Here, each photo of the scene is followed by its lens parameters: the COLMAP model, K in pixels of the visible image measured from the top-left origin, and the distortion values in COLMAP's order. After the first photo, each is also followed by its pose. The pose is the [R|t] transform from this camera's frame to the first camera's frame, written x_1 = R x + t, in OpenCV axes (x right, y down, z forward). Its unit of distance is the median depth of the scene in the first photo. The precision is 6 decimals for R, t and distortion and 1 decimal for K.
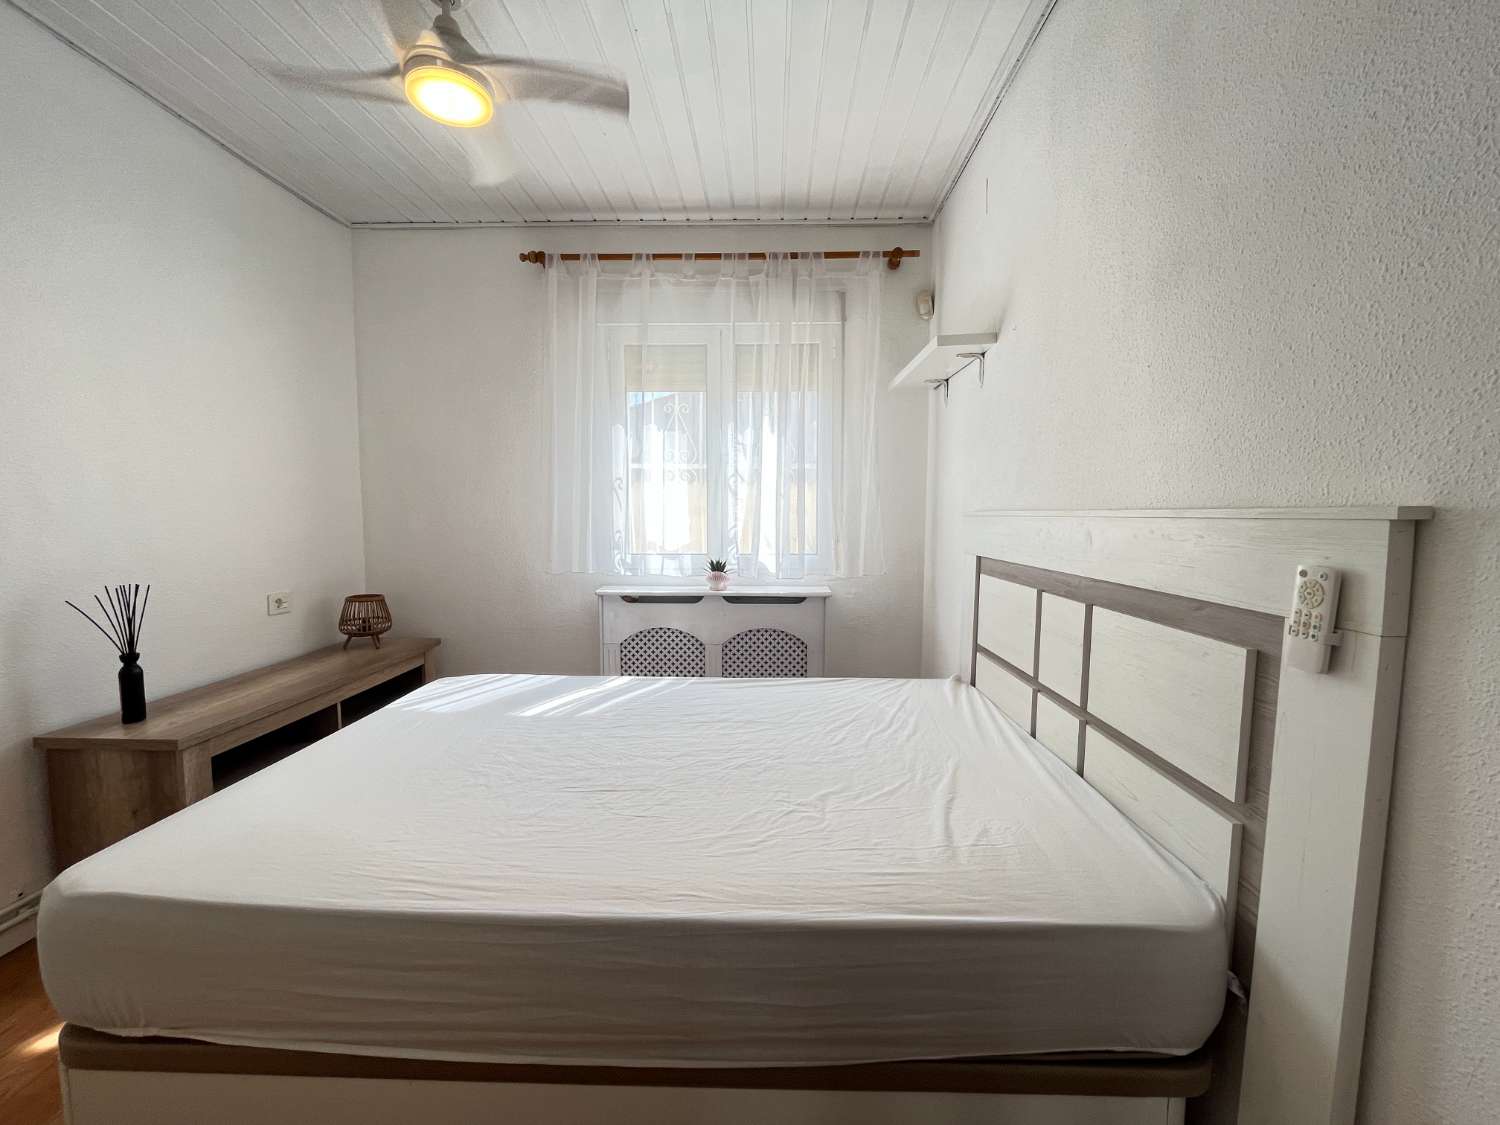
lens RADIAL K [[609.7, 0, 753.0], [0, 609.7, 564.1], [0, 0, 1]] dist [-0.004056, -0.000671]
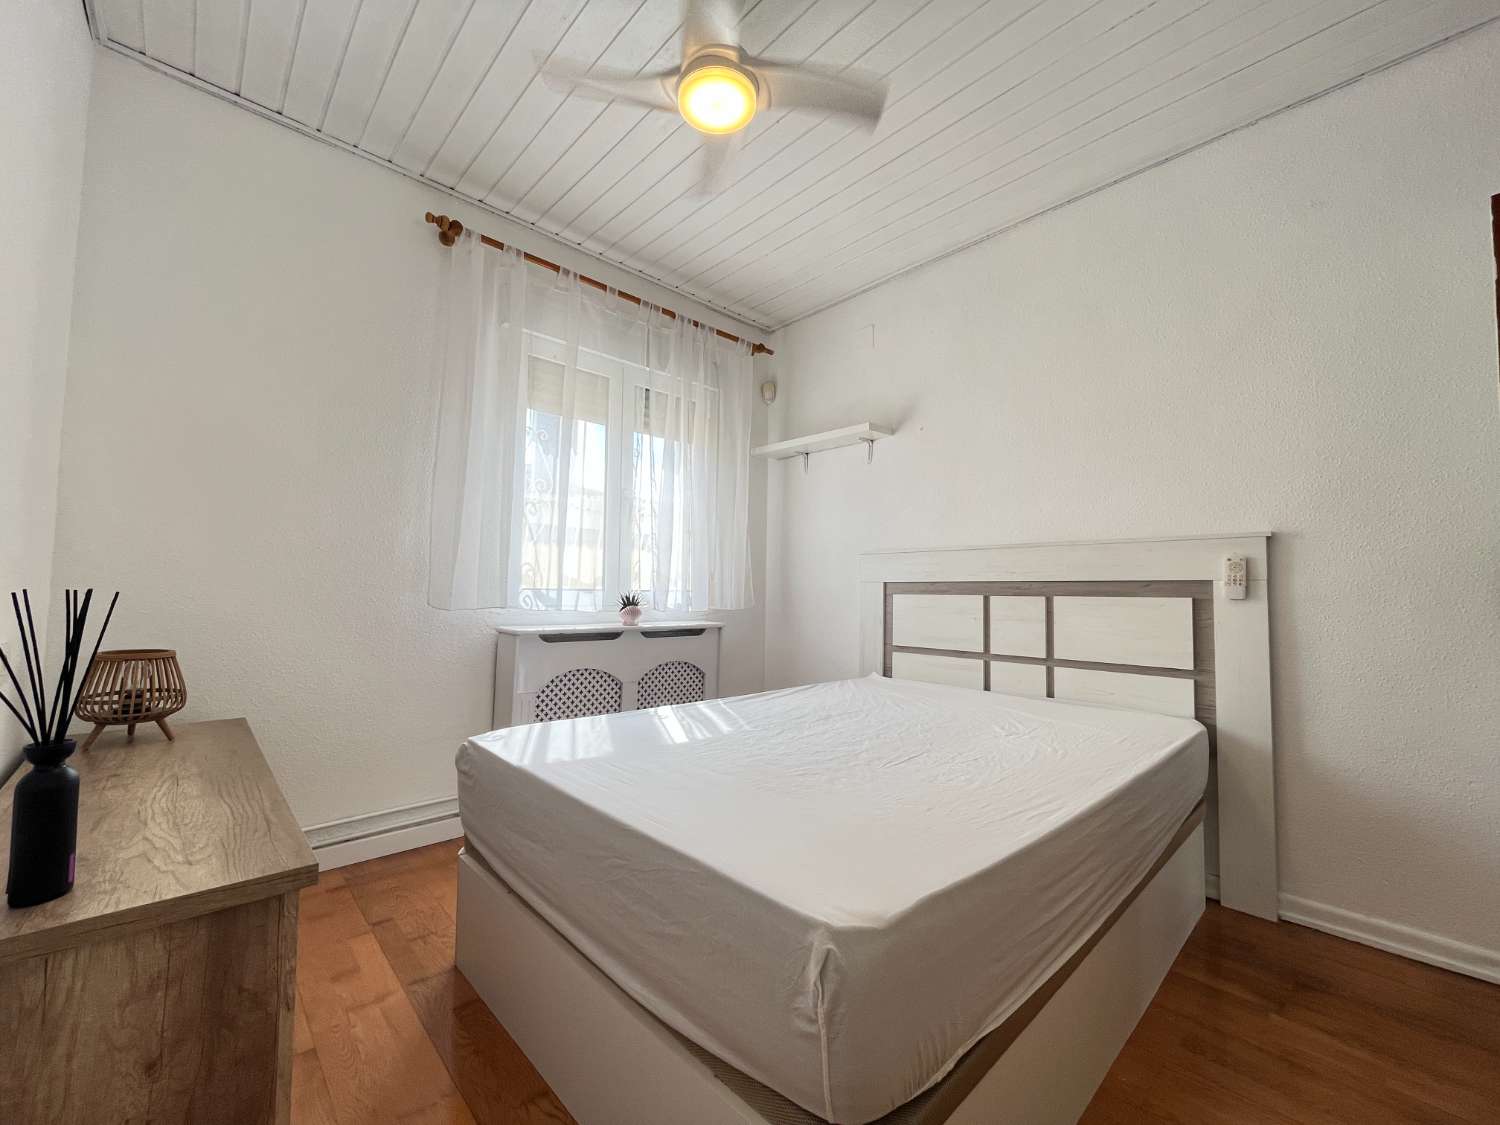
lens RADIAL K [[609.7, 0, 749.4], [0, 609.7, 562.0], [0, 0, 1]] dist [-0.004056, -0.000671]
pose [[0.709415, 0.042680, 0.703497, -0.634450], [0.045826, 0.993259, -0.106472, 0.056741], [-0.703299, 0.107771, 0.702677, 0.184448]]
